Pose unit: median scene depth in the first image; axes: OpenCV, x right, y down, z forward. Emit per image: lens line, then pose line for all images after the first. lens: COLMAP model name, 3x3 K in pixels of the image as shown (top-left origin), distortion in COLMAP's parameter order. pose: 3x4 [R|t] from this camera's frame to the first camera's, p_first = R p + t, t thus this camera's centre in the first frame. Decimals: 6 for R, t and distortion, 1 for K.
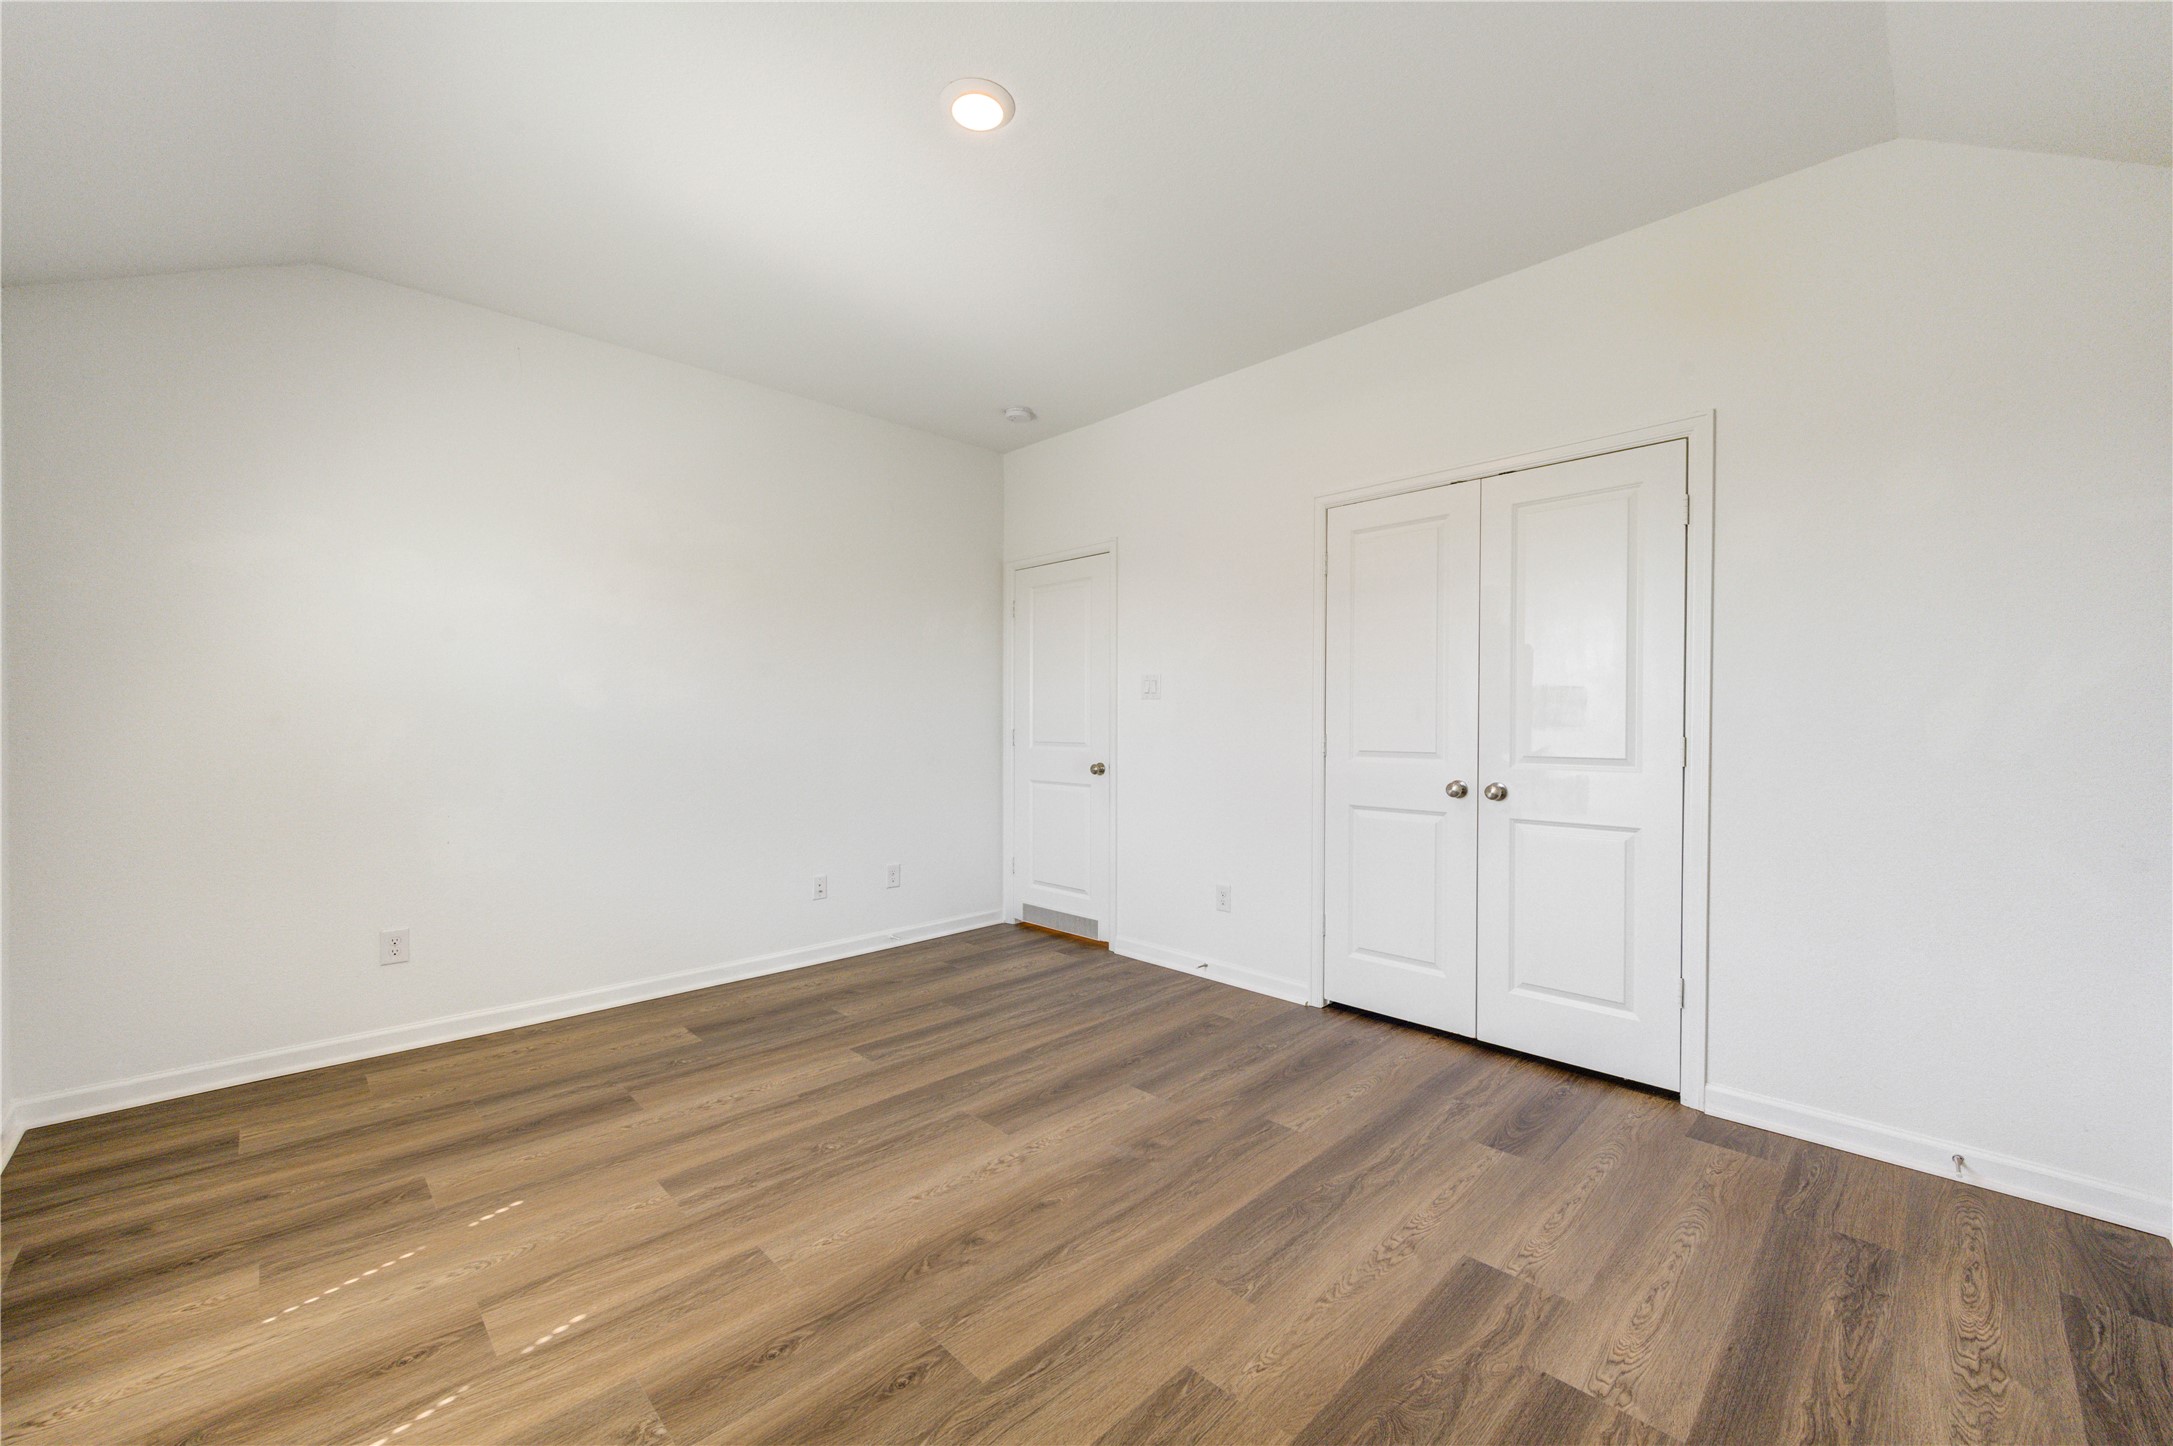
lens RADIAL K [[846.2, 0, 1092.1], [0, 846.2, 726.6], [0, 0, 1]] dist [0.001699, -0.000095]
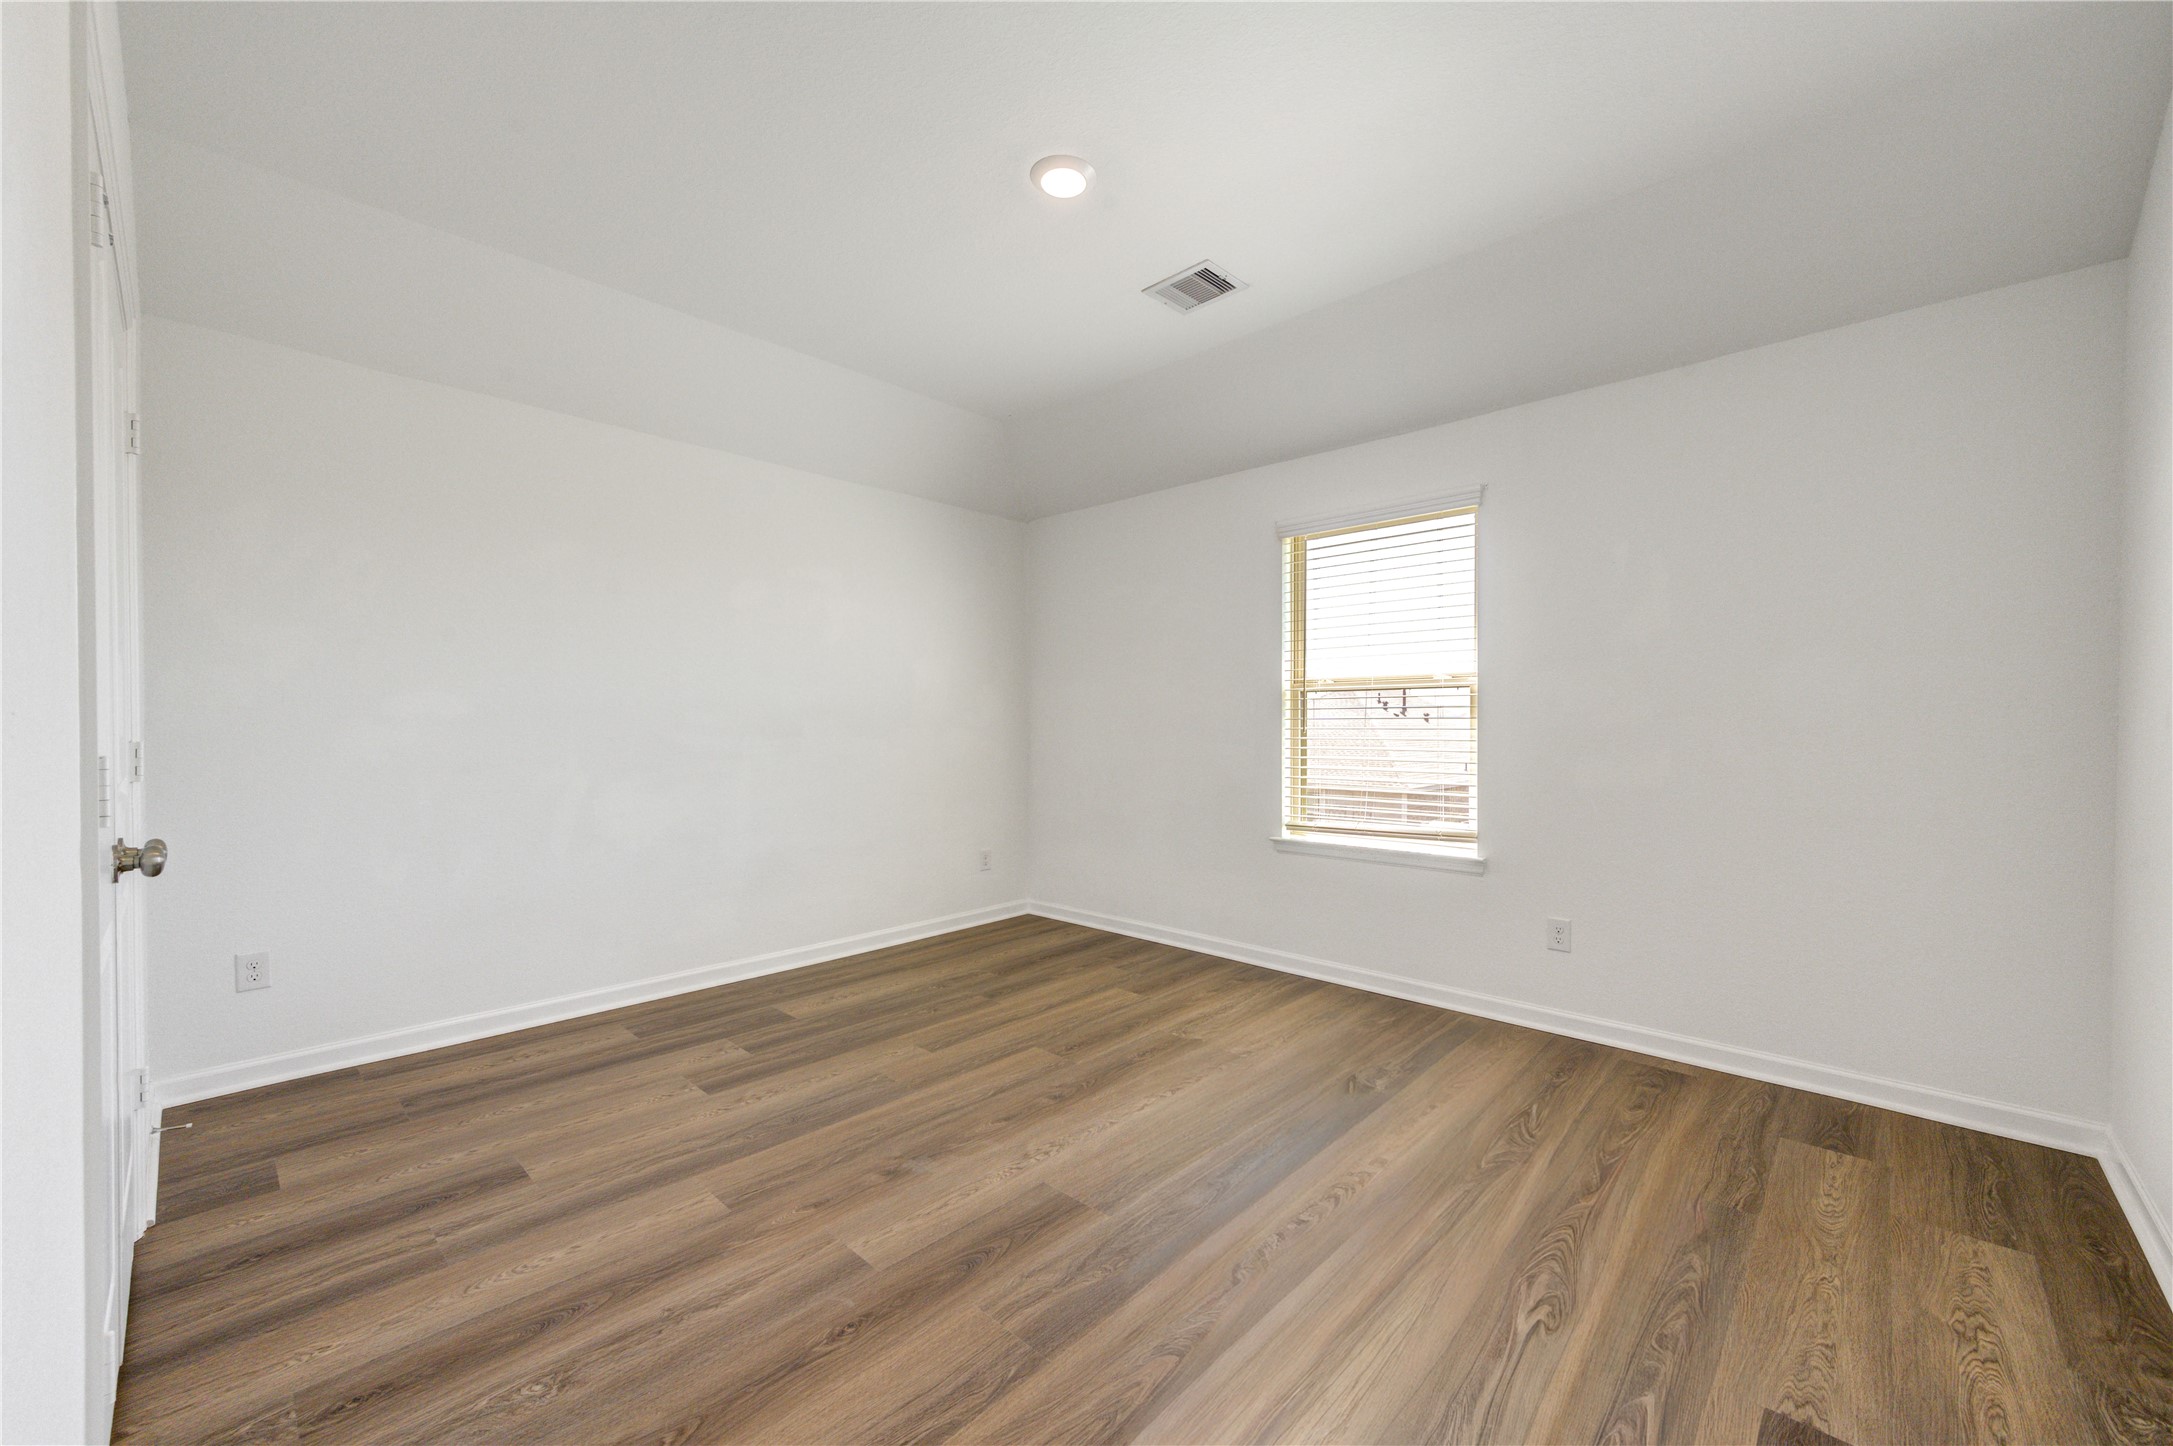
lens RADIAL K [[846.2, 0, 1092.1], [0, 846.2, 726.6], [0, 0, 1]] dist [0.001699, -0.000095]
pose [[-0.999136, -0.000155, -0.041562, -0.096847], [-0.000586, 0.999946, 0.010371, -0.008951], [0.041558, 0.010387, -0.999082, 1.630748]]
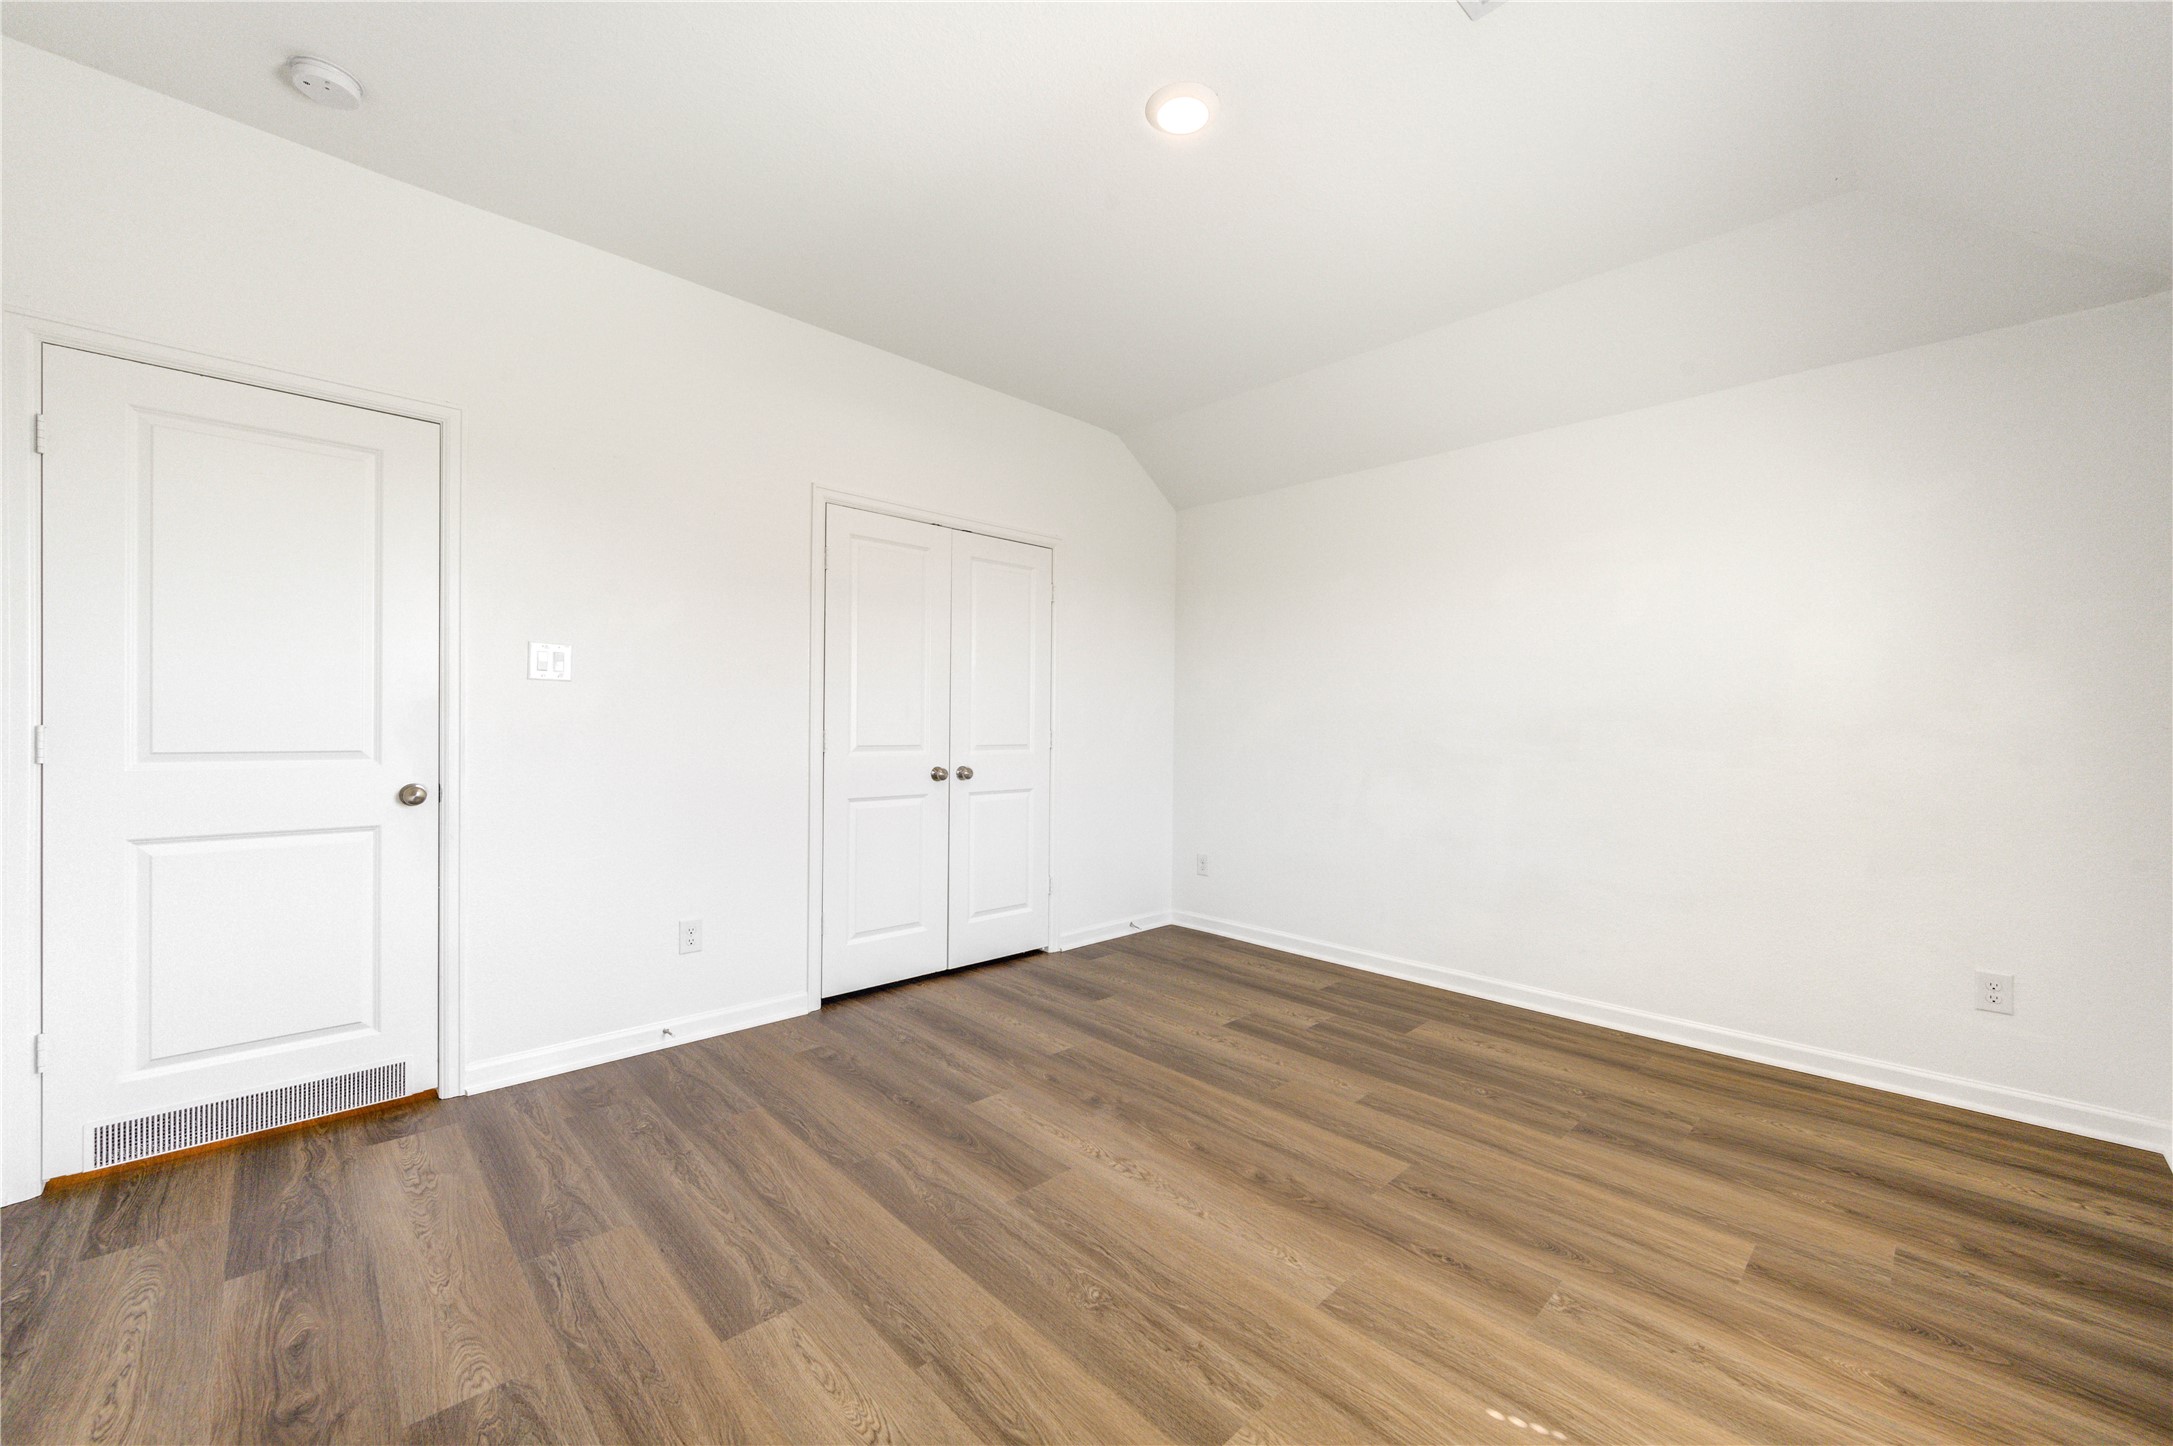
lens RADIAL K [[846.2, 0, 1092.1], [0, 846.2, 726.6], [0, 0, 1]] dist [0.001699, -0.000095]
pose [[0.008871, -0.004581, 0.999950, -0.874291], [-0.004163, 0.999981, 0.004618, -0.001702], [-0.999952, -0.004204, 0.008852, 0.835698]]
